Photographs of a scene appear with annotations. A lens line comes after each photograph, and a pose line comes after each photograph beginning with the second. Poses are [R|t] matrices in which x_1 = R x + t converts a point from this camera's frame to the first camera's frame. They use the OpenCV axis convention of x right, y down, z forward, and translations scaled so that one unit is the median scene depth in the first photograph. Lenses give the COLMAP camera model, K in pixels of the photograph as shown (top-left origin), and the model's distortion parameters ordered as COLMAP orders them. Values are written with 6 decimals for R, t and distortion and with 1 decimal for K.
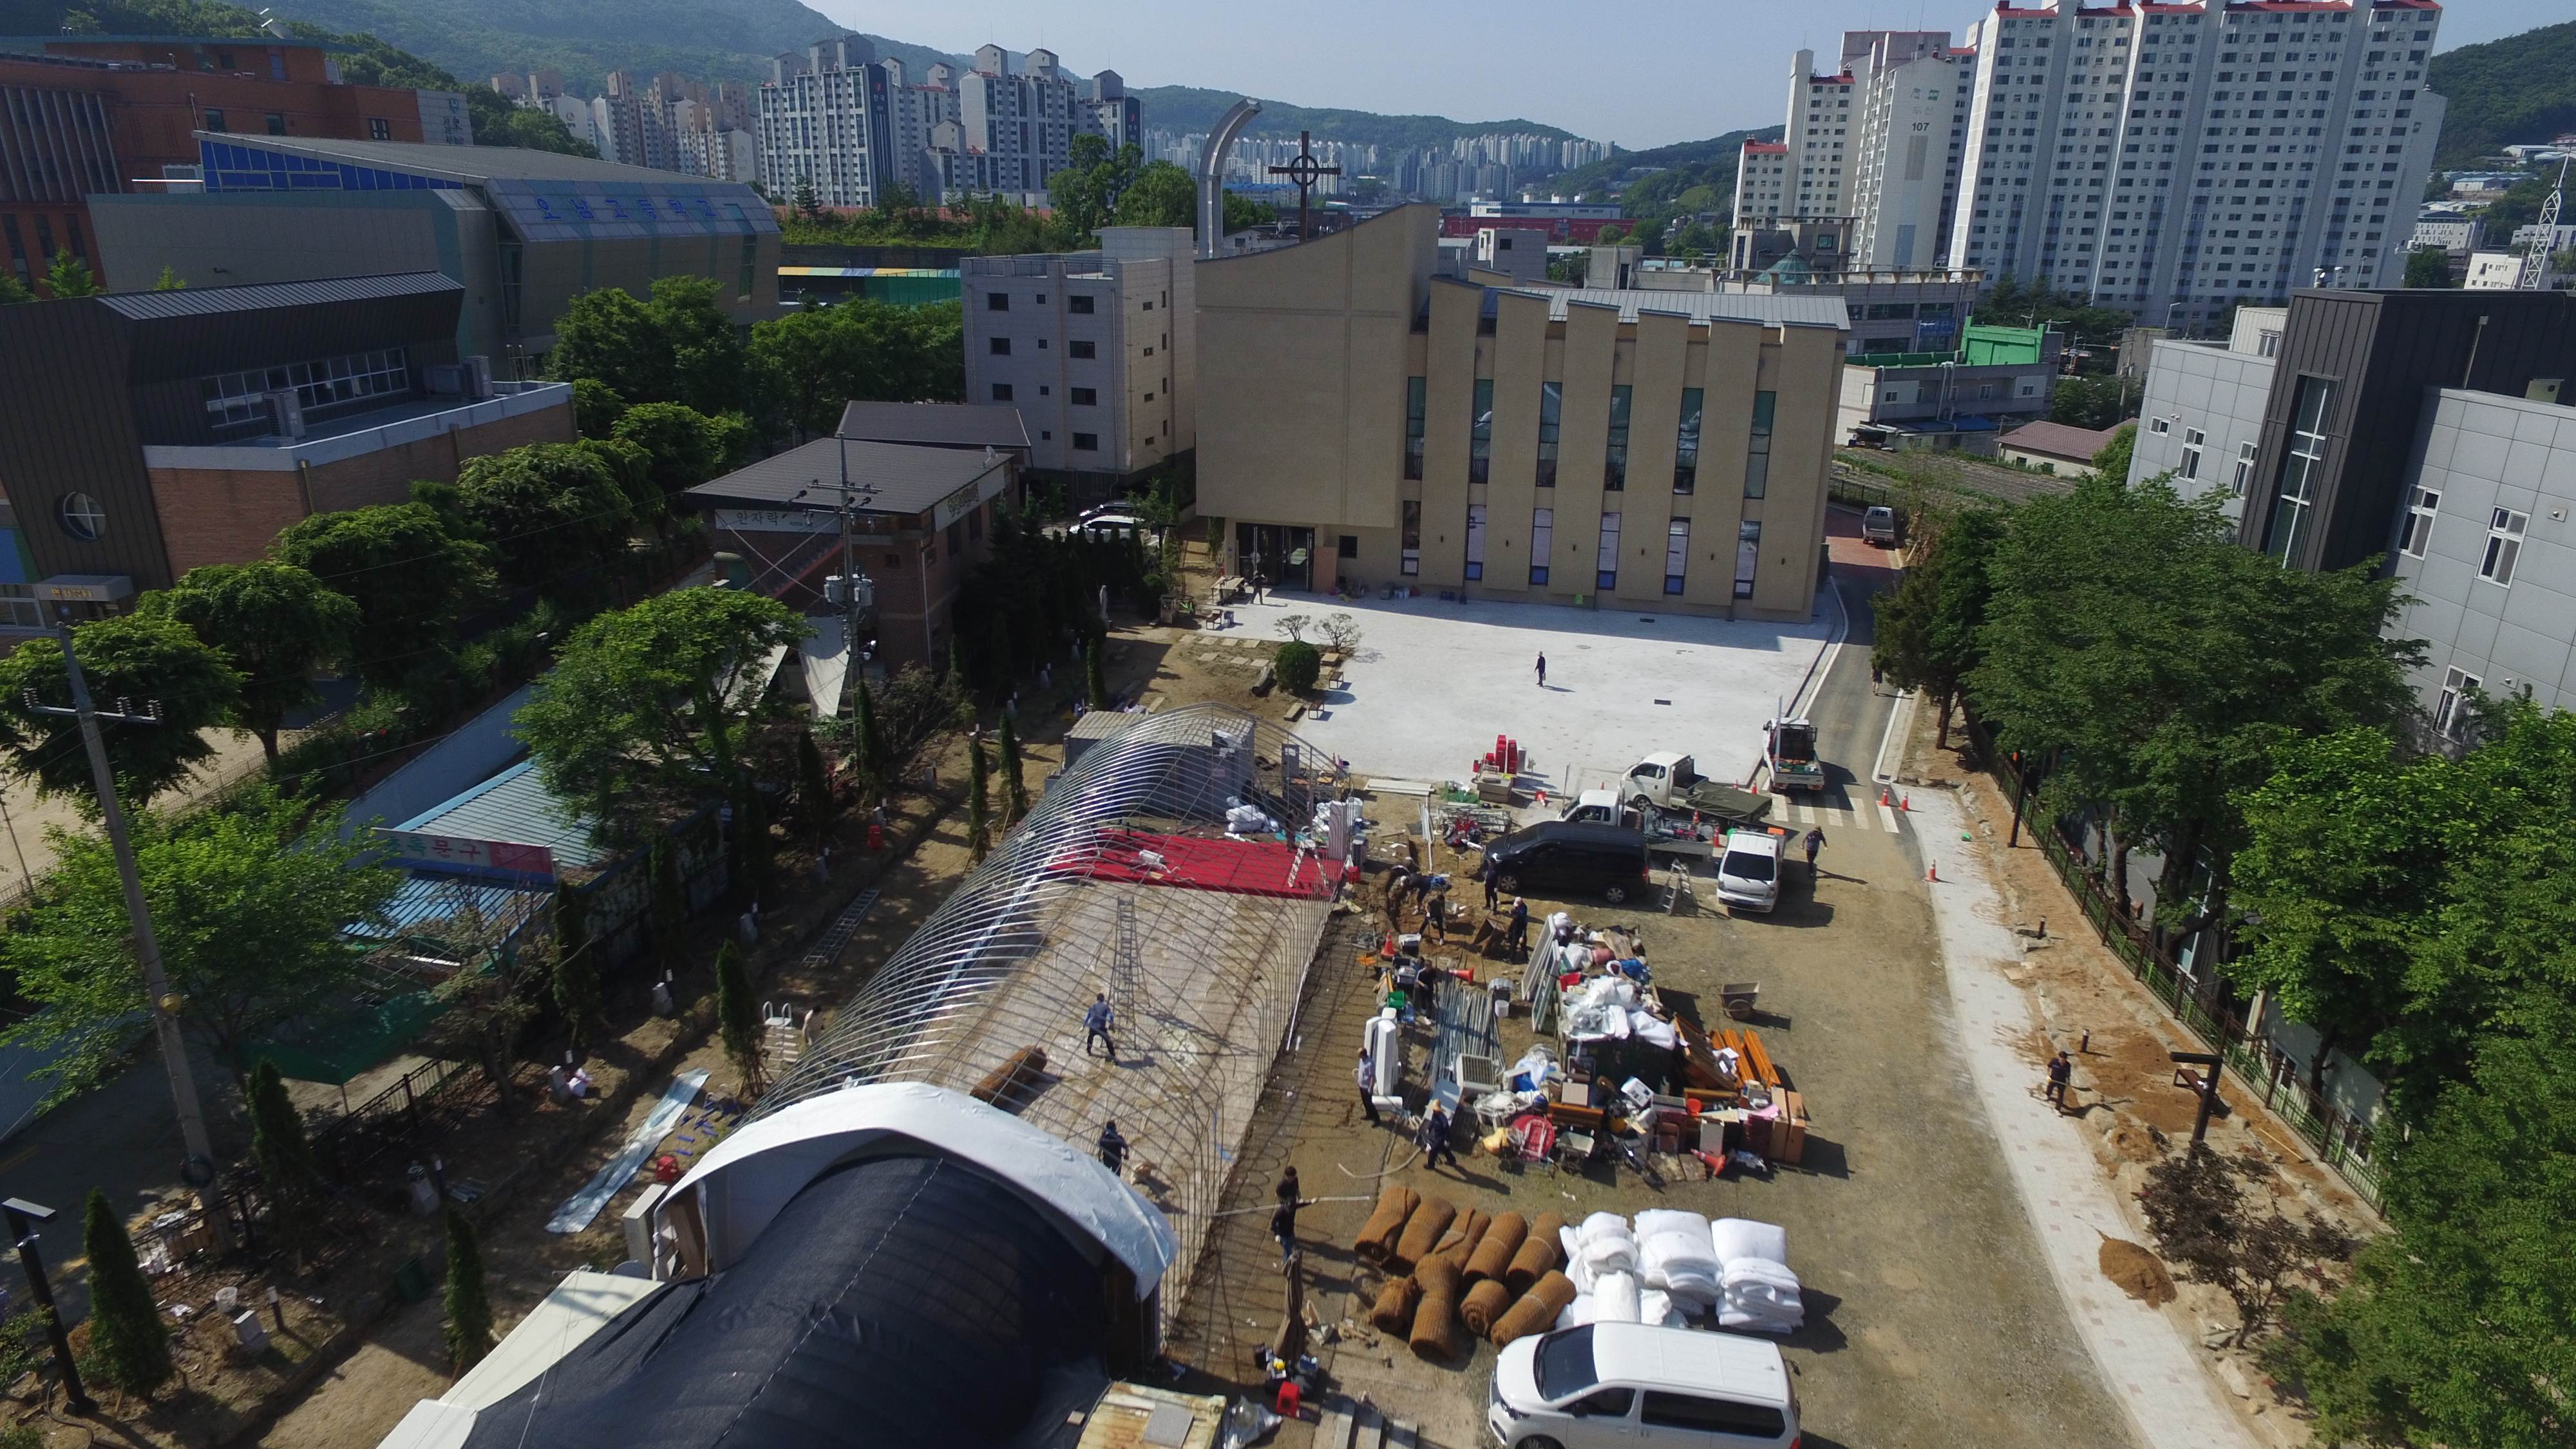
lens RADIAL K [[1503.8, 0, 1288.0], [0, 1503.8, 724.5], [0, 0, 1]] dist [0.001282, 0.001588]
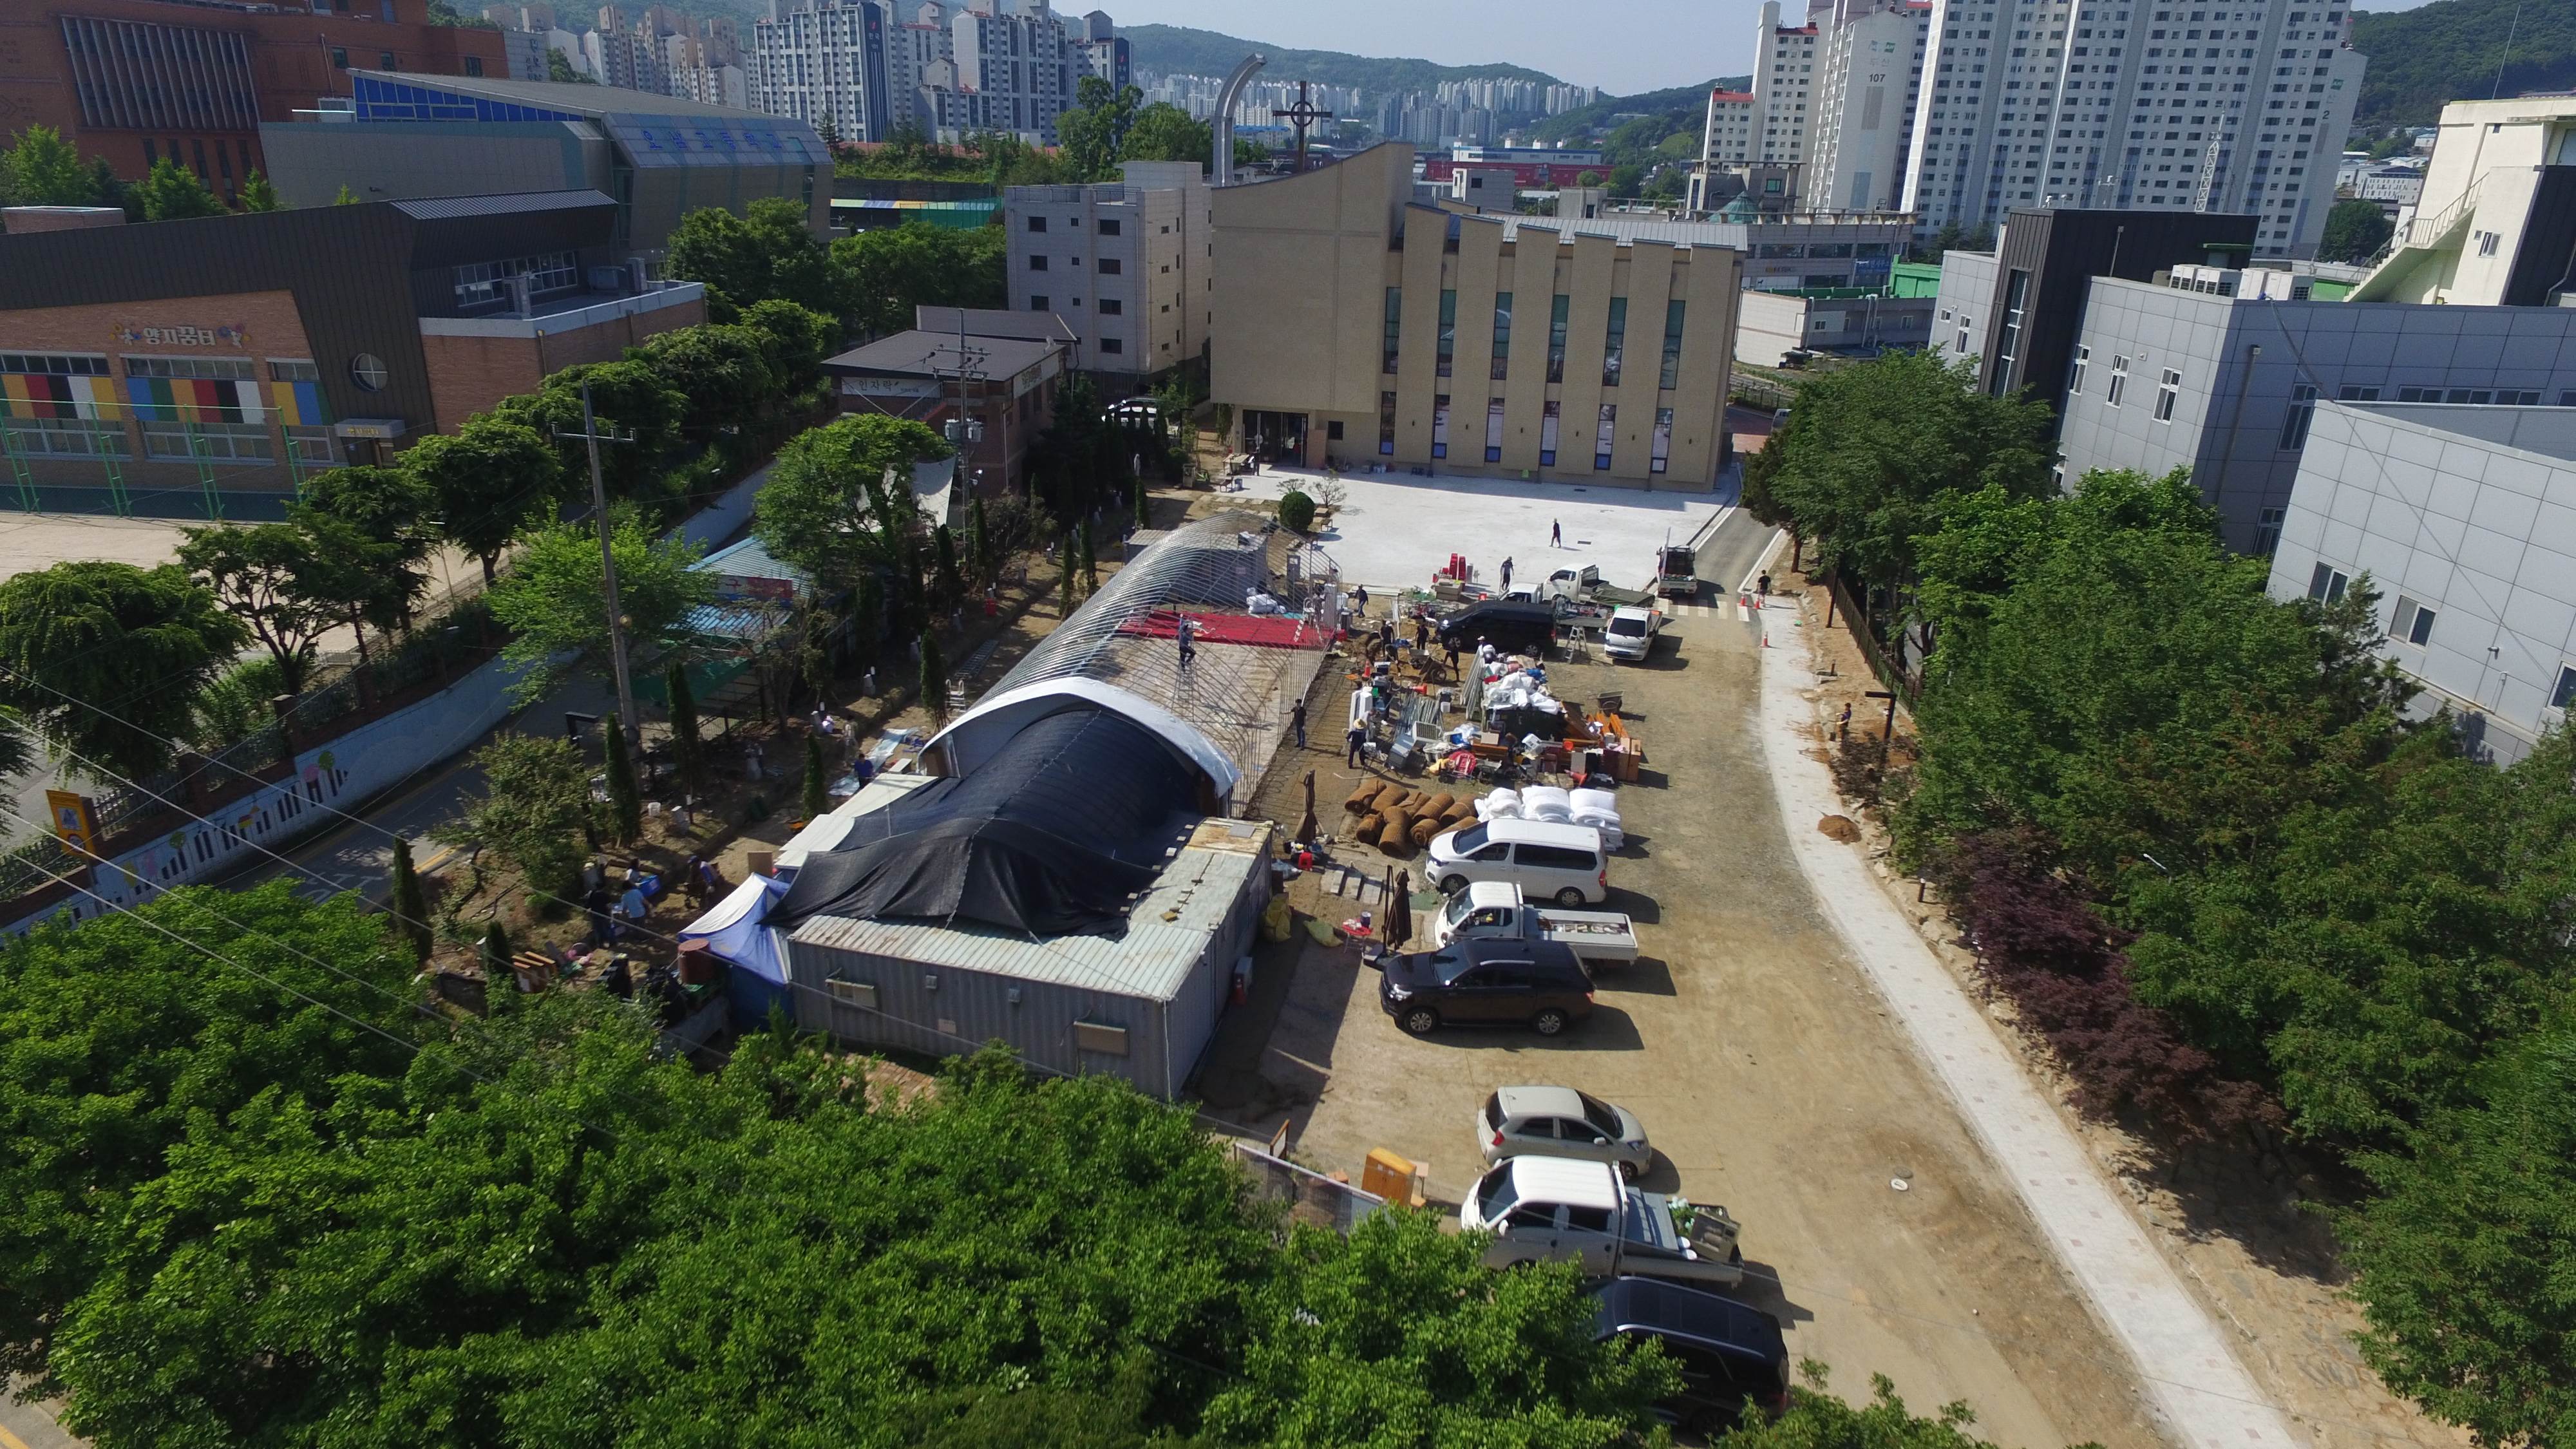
lens RADIAL K [[1504.0, 0, 1288.0], [0, 1504.0, 724.5], [0, 0, 1]] dist [0.001694, 0.000544]
pose [[0.999880, 0.006001, 0.014285, -0.013963], [-0.006474, 0.999425, 0.033271, 0.077143], [-0.014077, -0.033360, 0.999344, -0.211509]]
